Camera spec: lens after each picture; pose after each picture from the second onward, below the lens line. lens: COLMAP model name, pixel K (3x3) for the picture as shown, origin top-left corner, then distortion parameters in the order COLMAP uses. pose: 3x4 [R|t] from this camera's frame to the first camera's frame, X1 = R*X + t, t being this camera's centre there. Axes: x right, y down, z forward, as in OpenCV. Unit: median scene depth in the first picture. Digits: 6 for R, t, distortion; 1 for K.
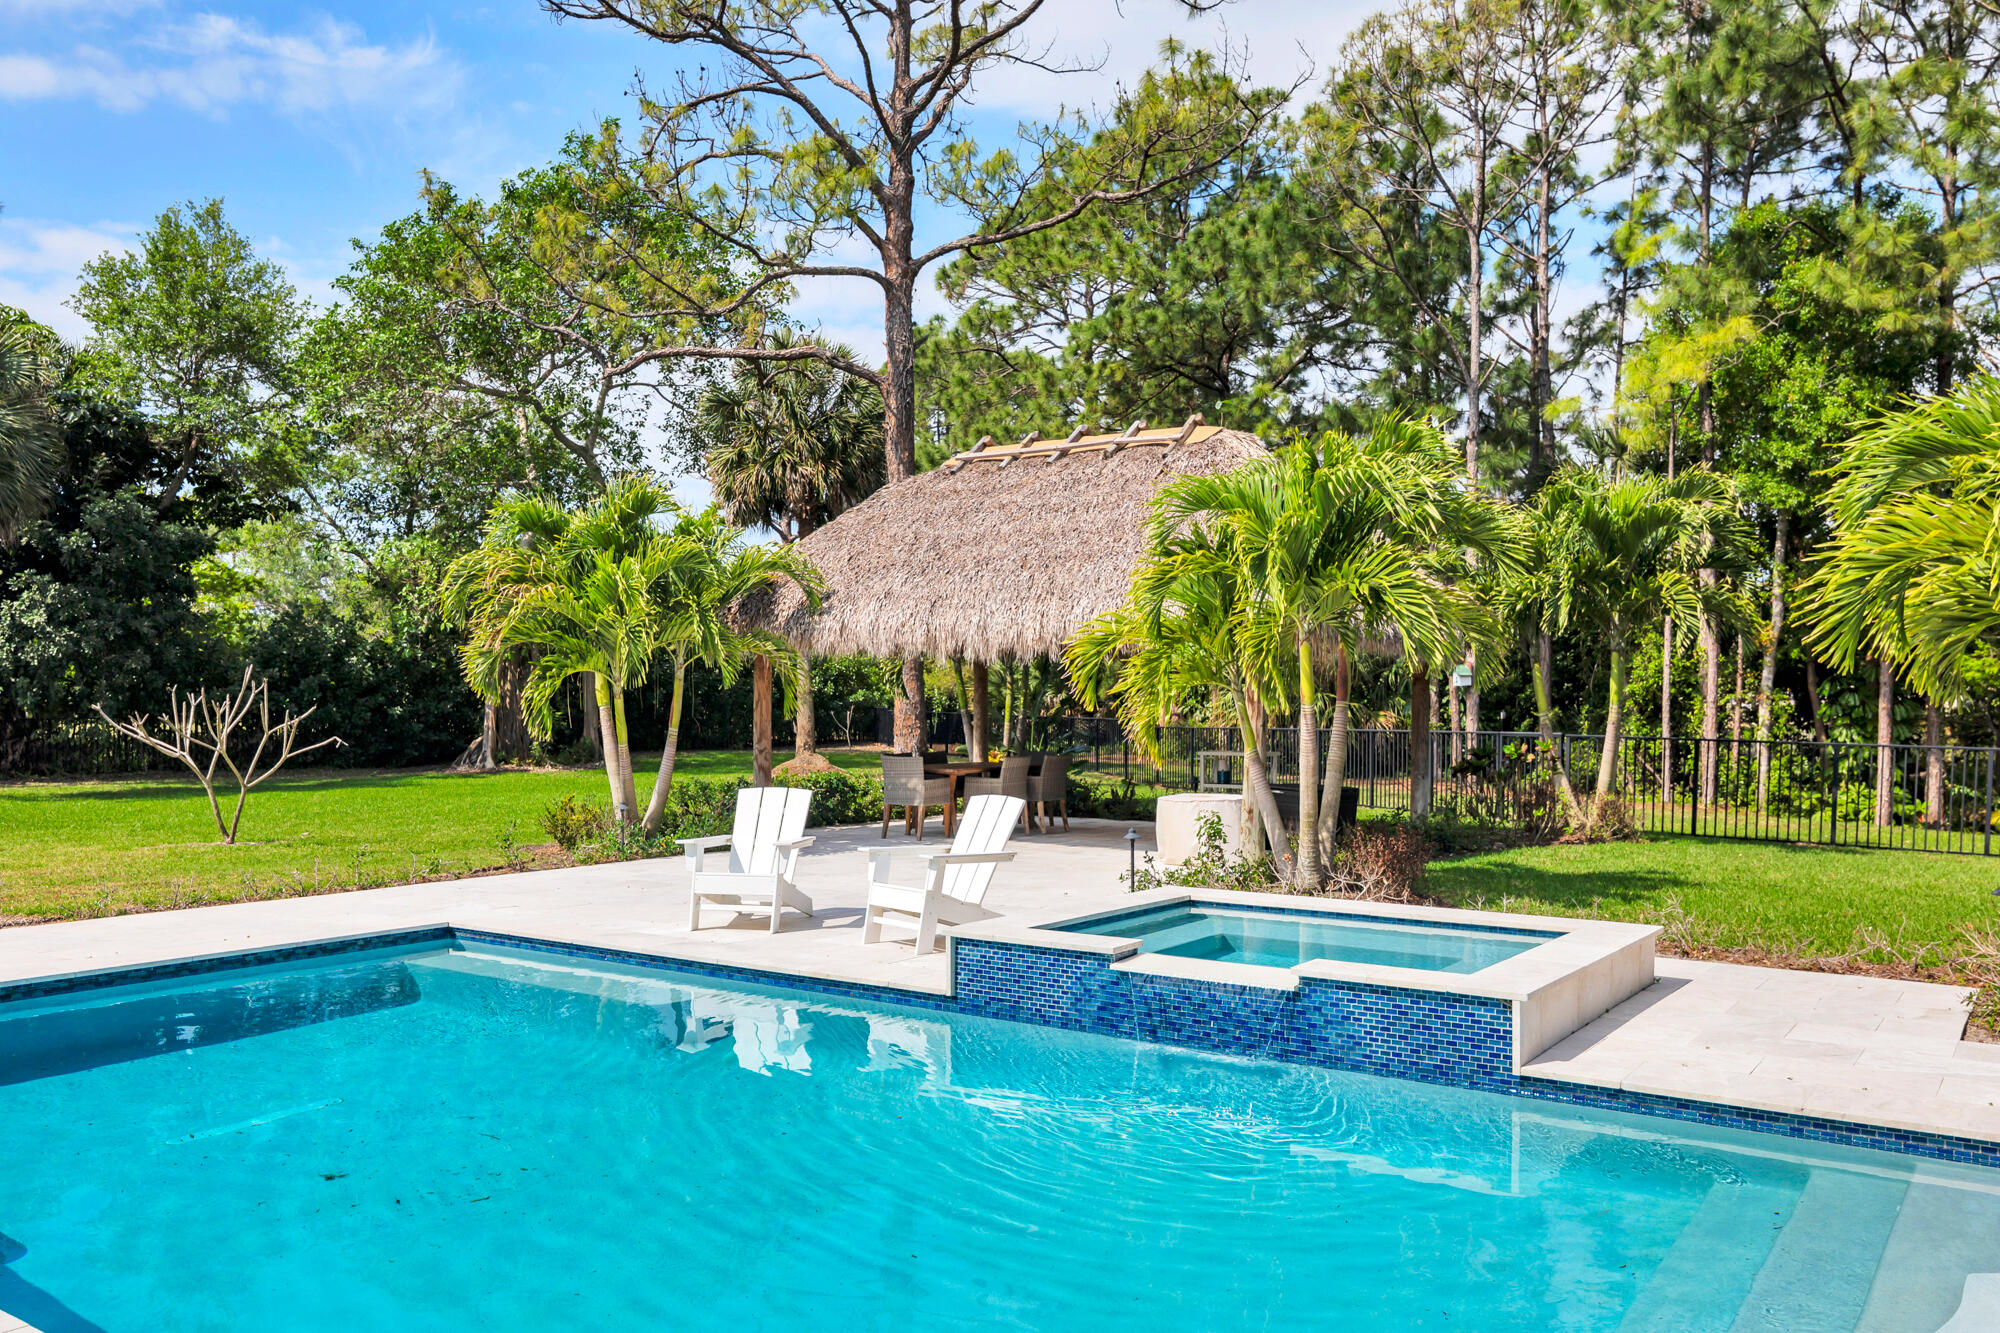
lens RADIAL K [[1511.3, 0, 1017.6], [0, 1511.3, 711.1], [0, 0, 1]] dist [0.013826, -0.008974]
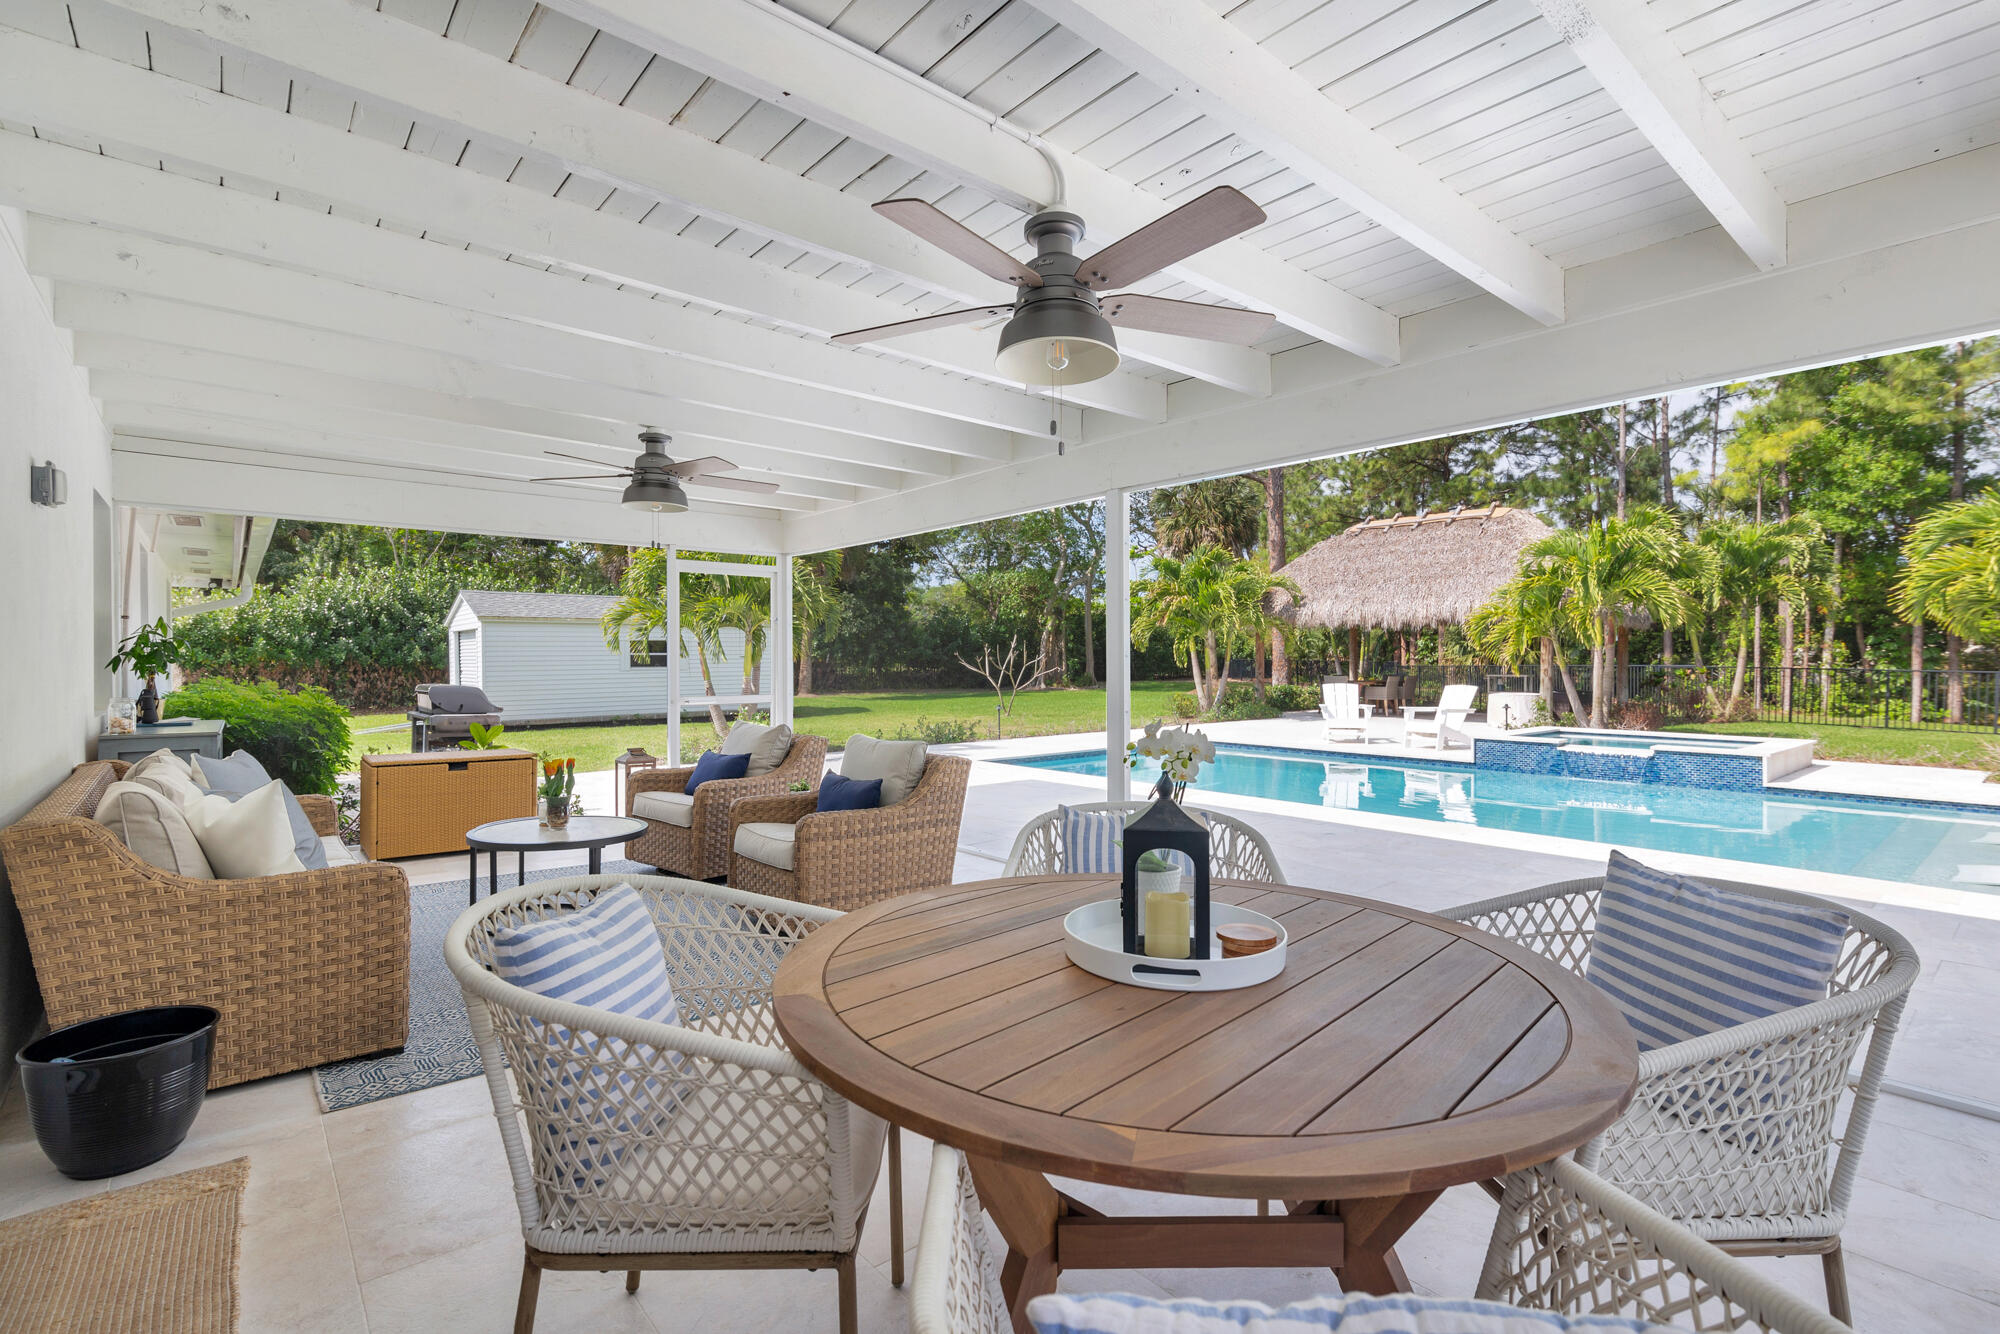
lens RADIAL K [[929.0, 0, 990.7], [0, 929.0, 658.7], [0, 0, 1]] dist [0.000915, 0.000181]
pose [[0.967831, -0.003820, -0.251571, -0.147459], [0.002415, 0.999980, -0.005896, 0.009384], [0.251588, 0.005099, 0.967821, -0.229997]]
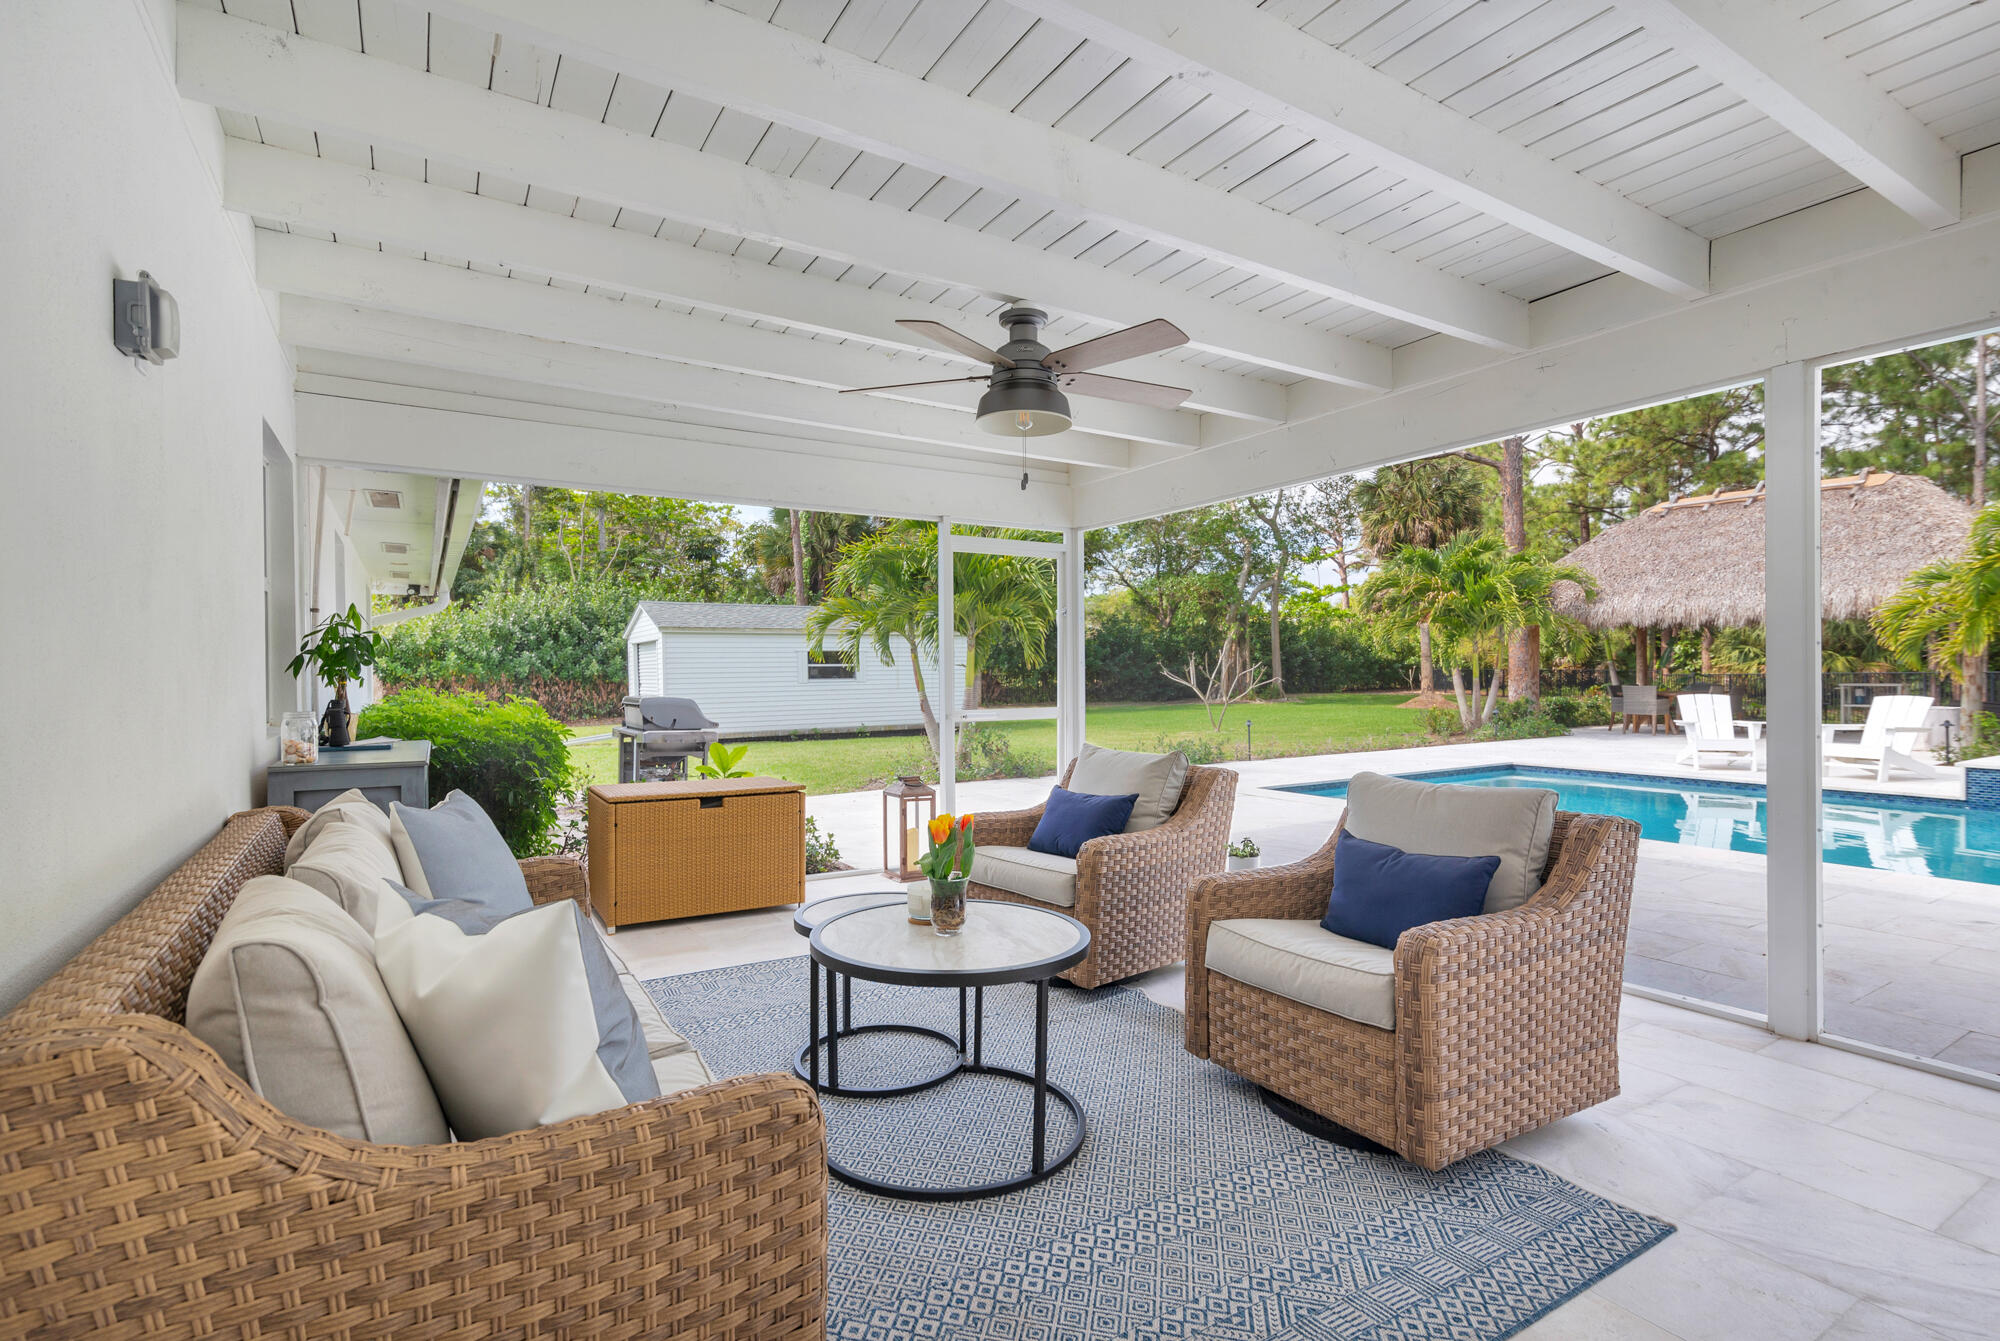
lens RADIAL K [[929.0, 0, 999.3], [0, 929.0, 678.8], [0, 0, 1]] dist [0.000915, 0.000181]
pose [[0.926688, -0.005588, -0.375790, -0.242818], [0.006219, 0.999981, 0.000467, 0.012226], [0.375780, -0.002770, 0.926705, -0.163534]]
